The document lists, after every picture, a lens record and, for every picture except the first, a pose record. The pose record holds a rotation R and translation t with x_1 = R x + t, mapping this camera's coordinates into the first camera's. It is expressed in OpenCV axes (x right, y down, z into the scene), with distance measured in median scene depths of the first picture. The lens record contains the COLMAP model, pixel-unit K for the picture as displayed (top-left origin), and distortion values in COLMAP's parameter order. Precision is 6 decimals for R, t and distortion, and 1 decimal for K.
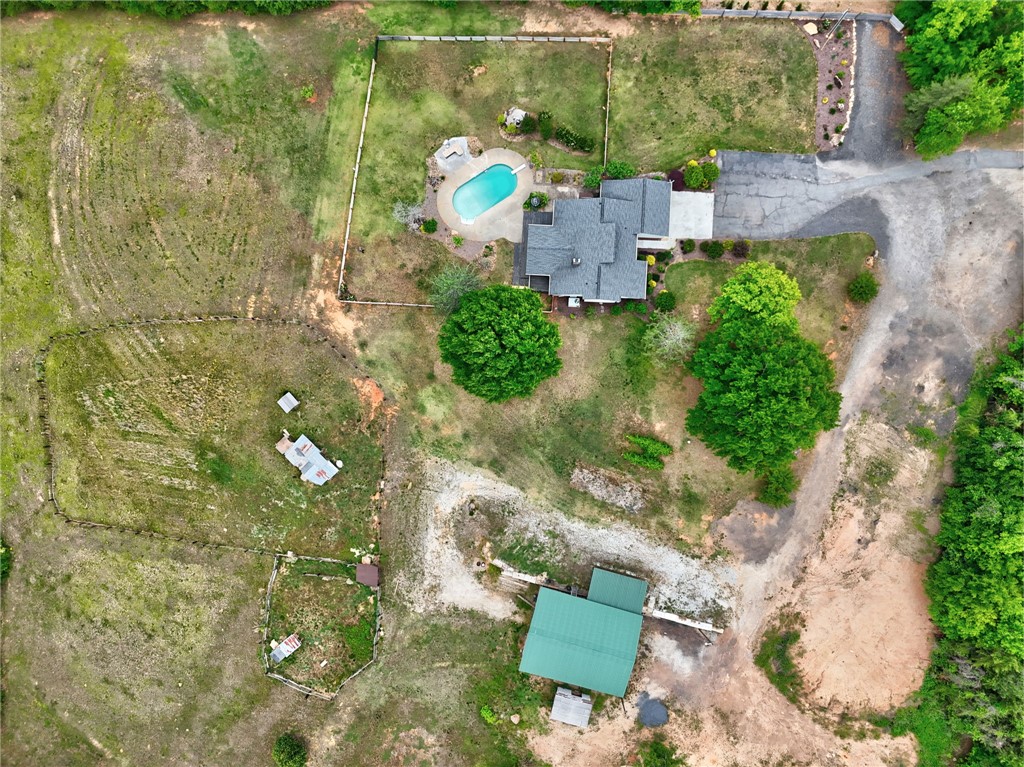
lens RADIAL K [[755.9, 0, 510.2], [0, 755.9, 382.4], [0, 0, 1]] dist [0.066331, -0.055002]
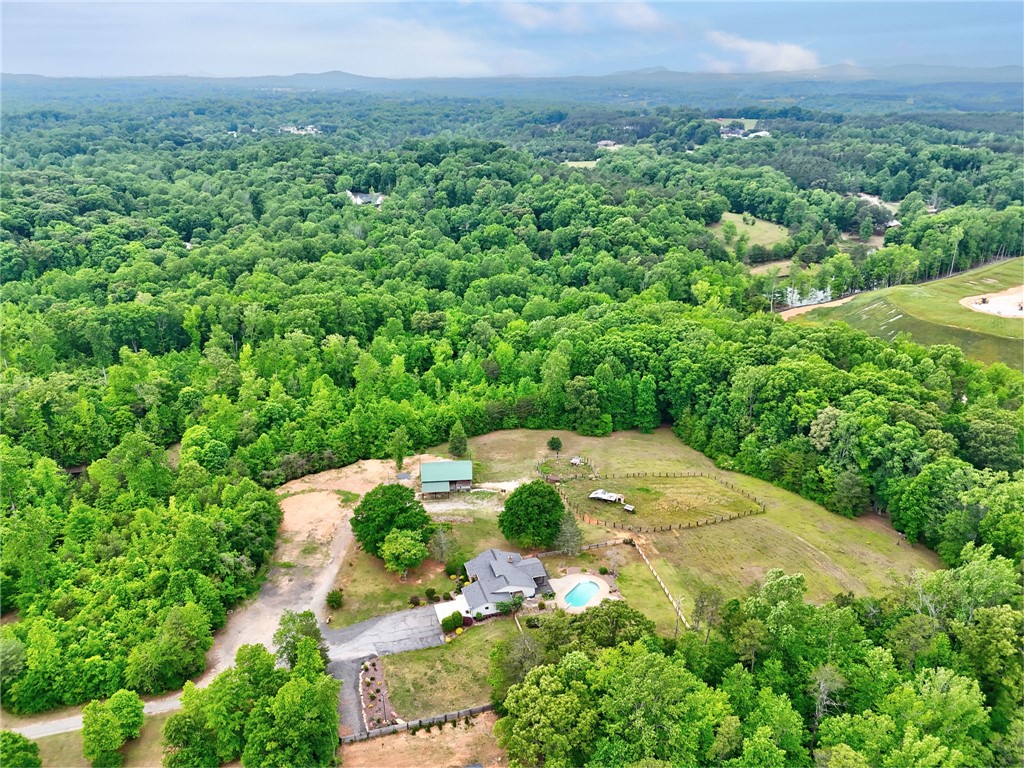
lens RADIAL K [[755.9, 0, 510.2], [0, 755.9, 382.9], [0, 0, 1]] dist [0.066331, -0.055002]
pose [[-0.936600, 0.168796, -0.307064, 0.499142], [-0.345787, -0.303502, 0.887873, -1.423772], [0.056675, 0.937760, 0.342627, 0.055375]]
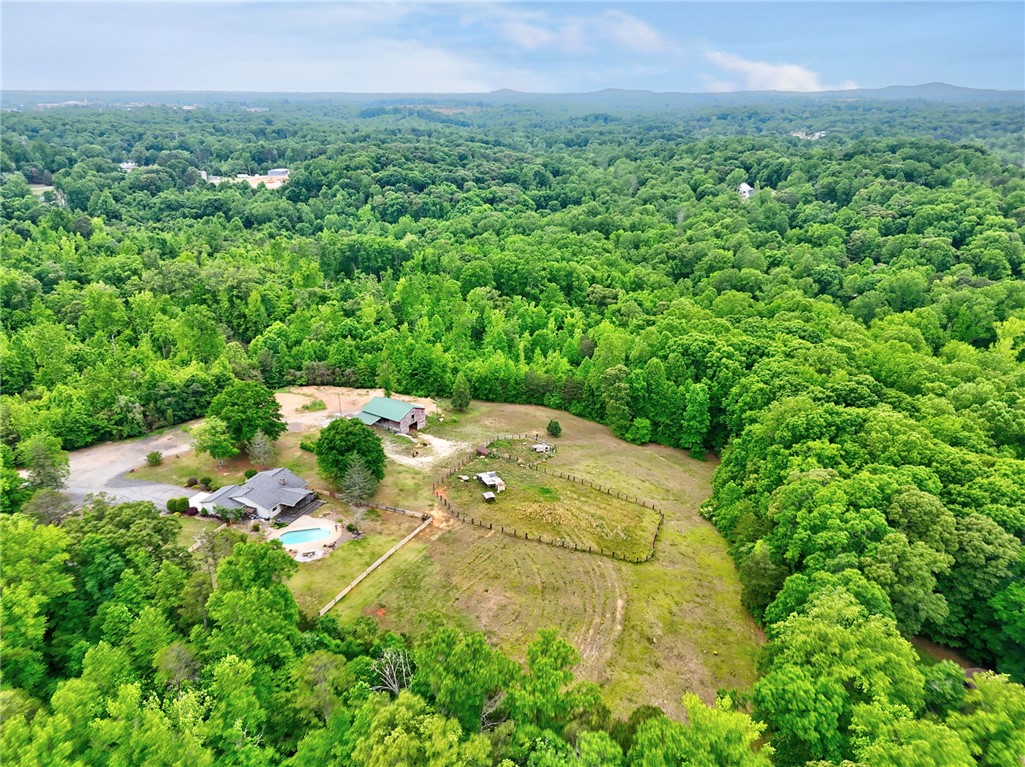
lens RADIAL K [[756.6, 0, 510.7], [0, 756.6, 382.4], [0, 0, 1]] dist [0.066331, -0.055002]
pose [[-0.940281, -0.084500, 0.329745, -0.833976], [0.339997, -0.280240, 0.897701, -1.308295], [0.016552, 0.956203, 0.292235, 0.309280]]
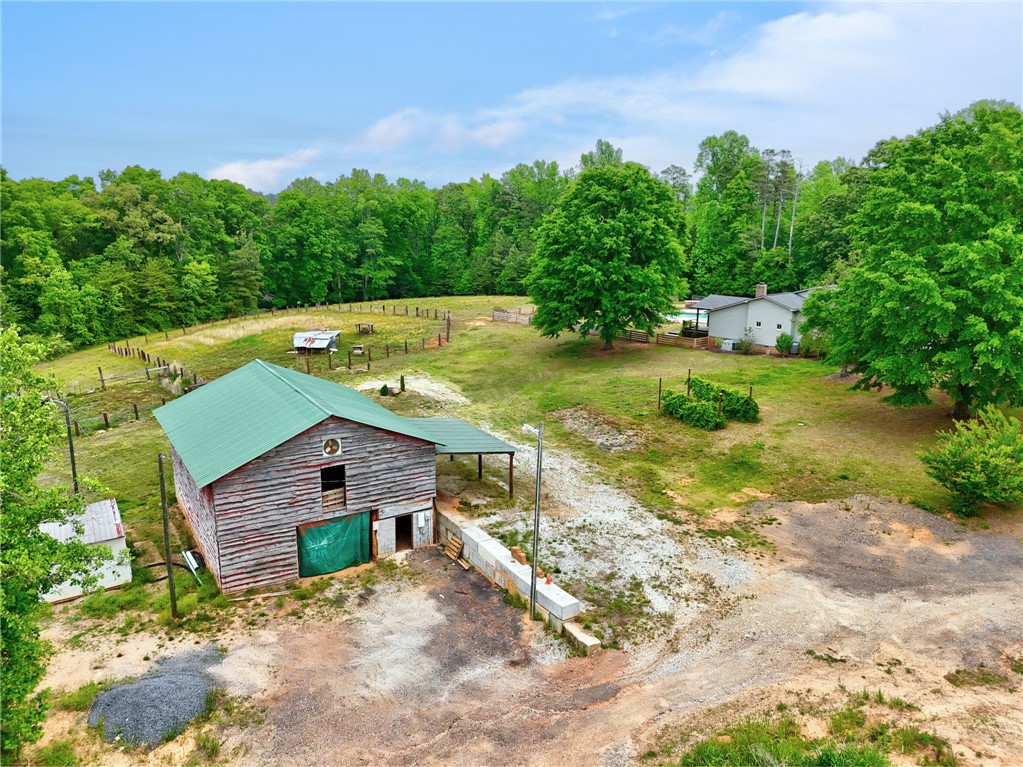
lens RADIAL K [[755.2, 0, 509.7], [0, 755.2, 382.4], [0, 0, 1]] dist [0.066331, -0.055002]
pose [[0.704240, 0.197455, -0.681951, 0.416201], [-0.709958, 0.192599, -0.677396, 0.503288], [-0.002412, 0.961206, 0.275821, 0.844179]]
